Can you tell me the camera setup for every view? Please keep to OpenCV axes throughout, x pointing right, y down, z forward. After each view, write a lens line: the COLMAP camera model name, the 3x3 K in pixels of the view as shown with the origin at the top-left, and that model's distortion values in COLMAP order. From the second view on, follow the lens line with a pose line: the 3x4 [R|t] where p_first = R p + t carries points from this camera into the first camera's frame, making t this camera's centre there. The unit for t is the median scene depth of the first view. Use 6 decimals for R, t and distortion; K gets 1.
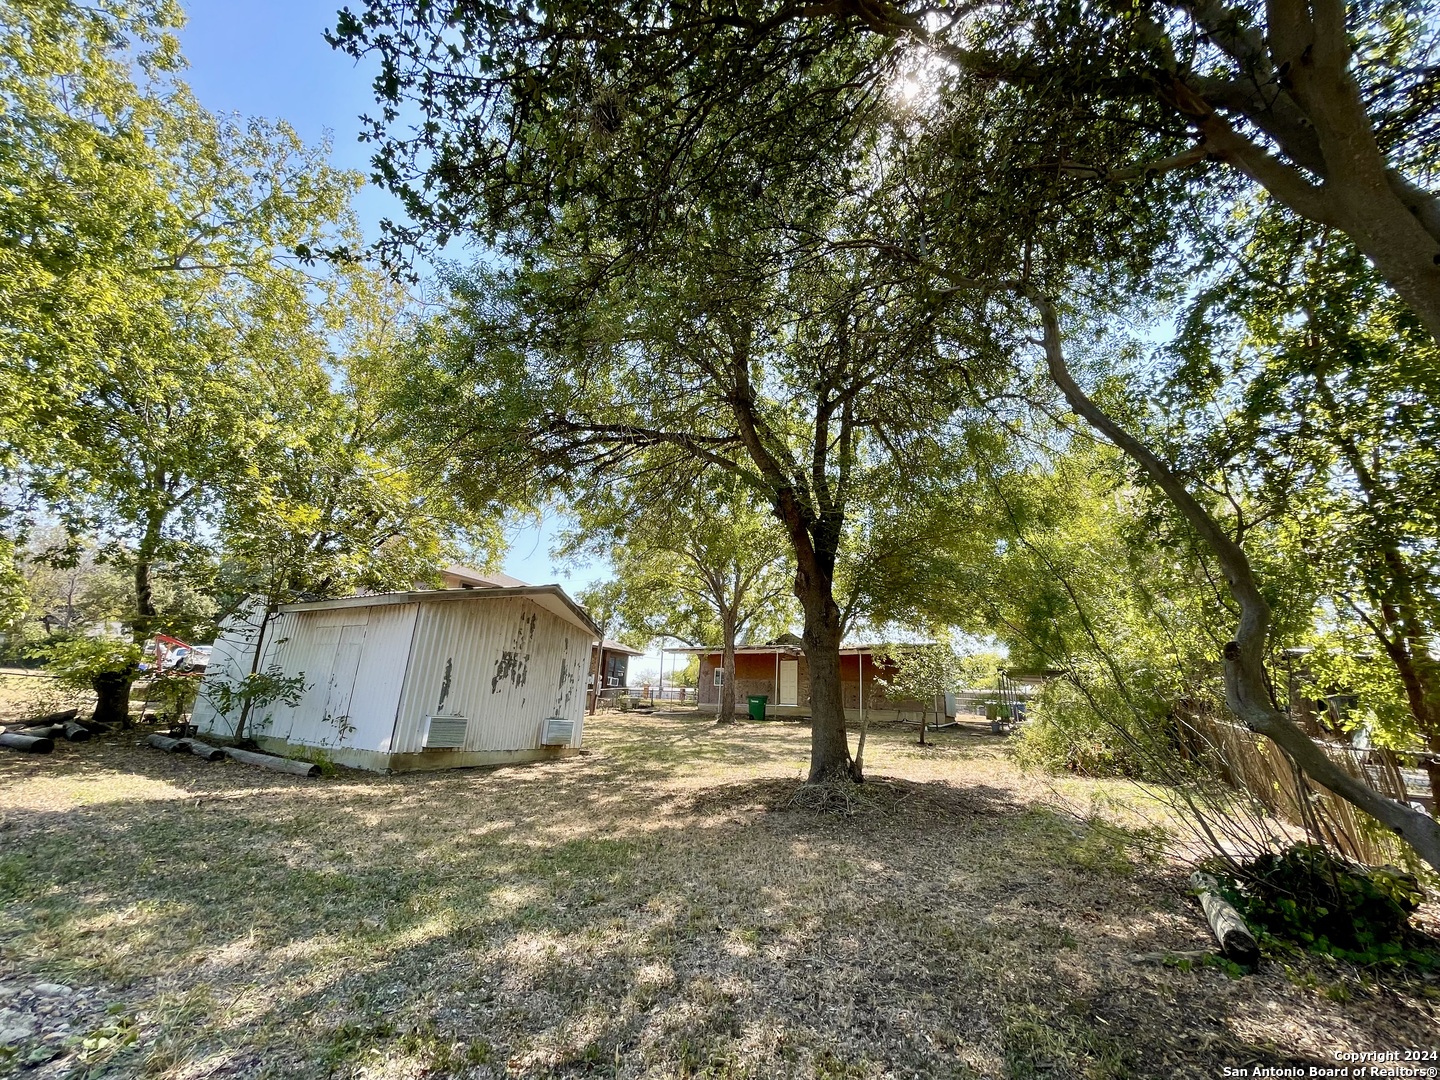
lens RADIAL K [[579.6, 0, 719.9], [0, 579.6, 542.2], [0, 0, 1]] dist [0.003707, 0.000136]
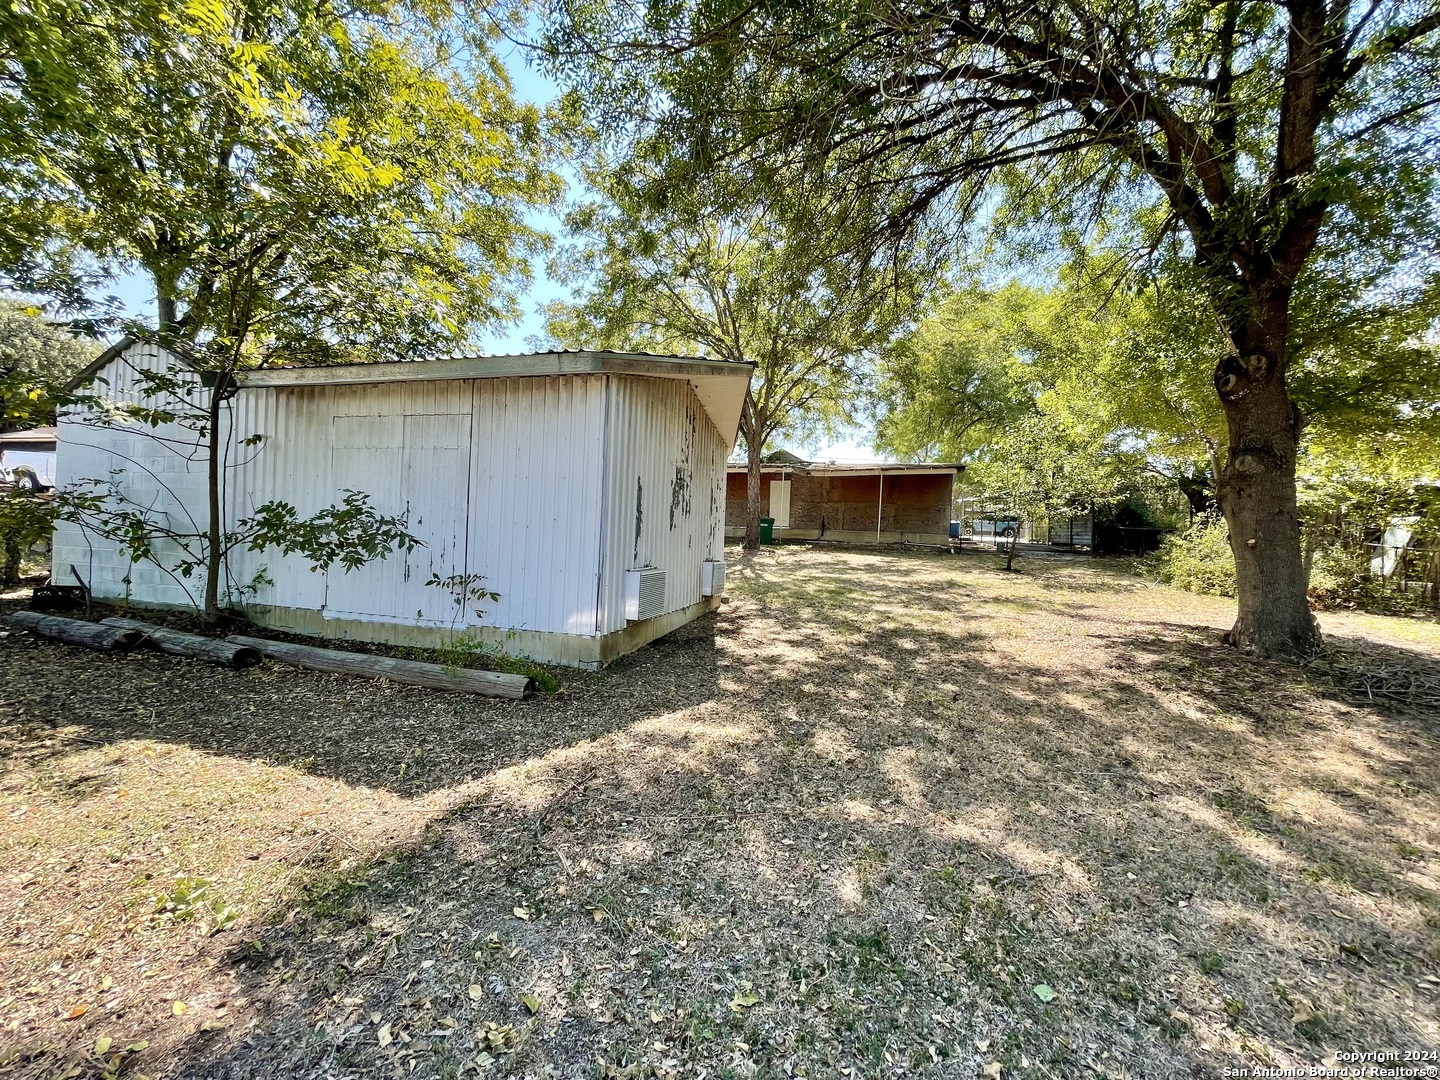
lens RADIAL K [[579.6, 0, 720.2], [0, 579.6, 535.5], [0, 0, 1]] dist [0.003707, 0.000136]
pose [[0.966003, -0.013664, 0.258168, -0.479368], [-0.063509, 0.955461, 0.288202, 0.071843], [-0.250608, -0.294800, 0.922111, 0.366210]]
